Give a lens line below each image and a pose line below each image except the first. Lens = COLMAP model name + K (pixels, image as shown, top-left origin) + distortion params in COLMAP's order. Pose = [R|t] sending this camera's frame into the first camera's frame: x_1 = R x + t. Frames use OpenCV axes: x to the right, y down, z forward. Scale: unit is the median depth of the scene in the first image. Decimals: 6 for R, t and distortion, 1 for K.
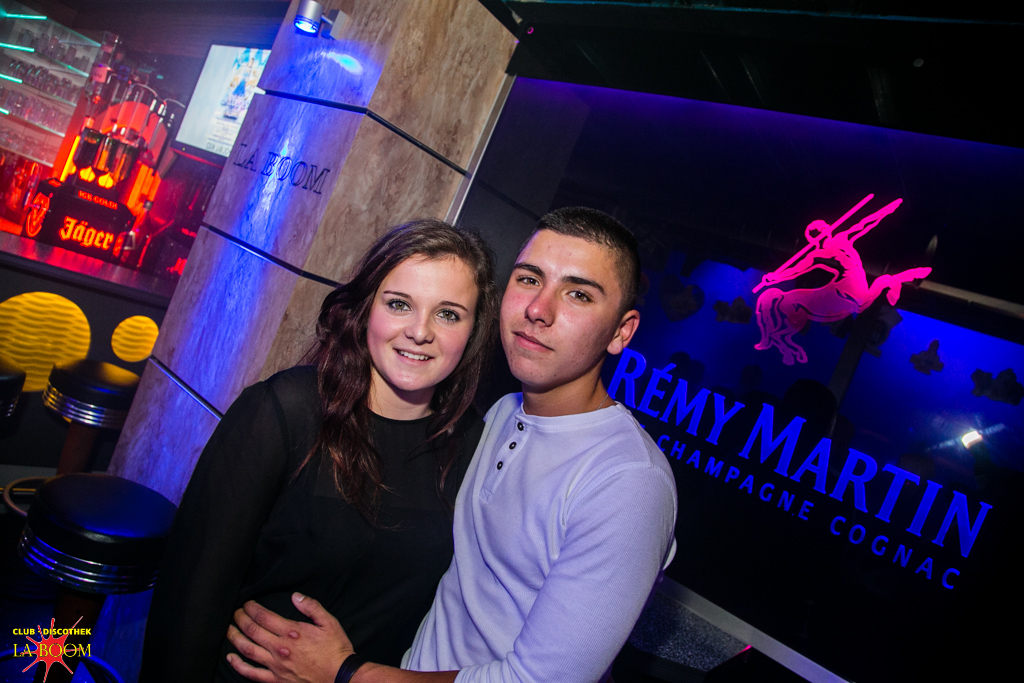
lens RADIAL K [[717.5, 0, 513.2], [0, 717.5, 348.9], [0, 0, 1]] dist [-0.131939, 0.085142]
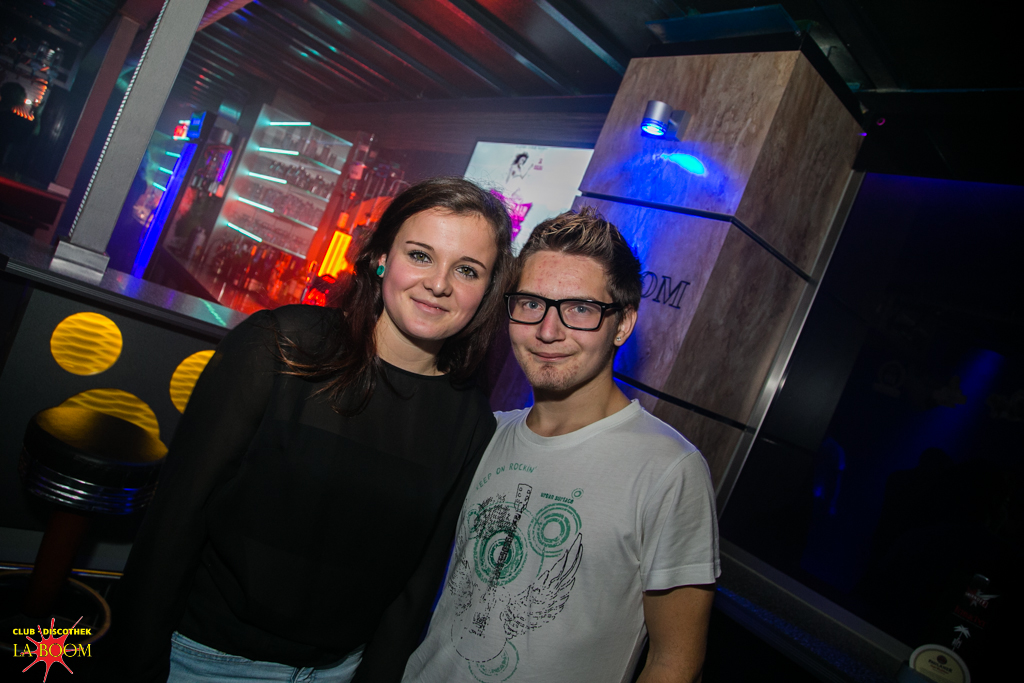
lens RADIAL K [[717.5, 0, 513.2], [0, 717.5, 348.9], [0, 0, 1]] dist [-0.131939, 0.085142]
pose [[0.973506, 0.001837, -0.228652, -0.247231], [-0.024188, 0.995184, -0.094989, -0.067571], [0.227376, 0.098003, 0.968863, 0.054021]]
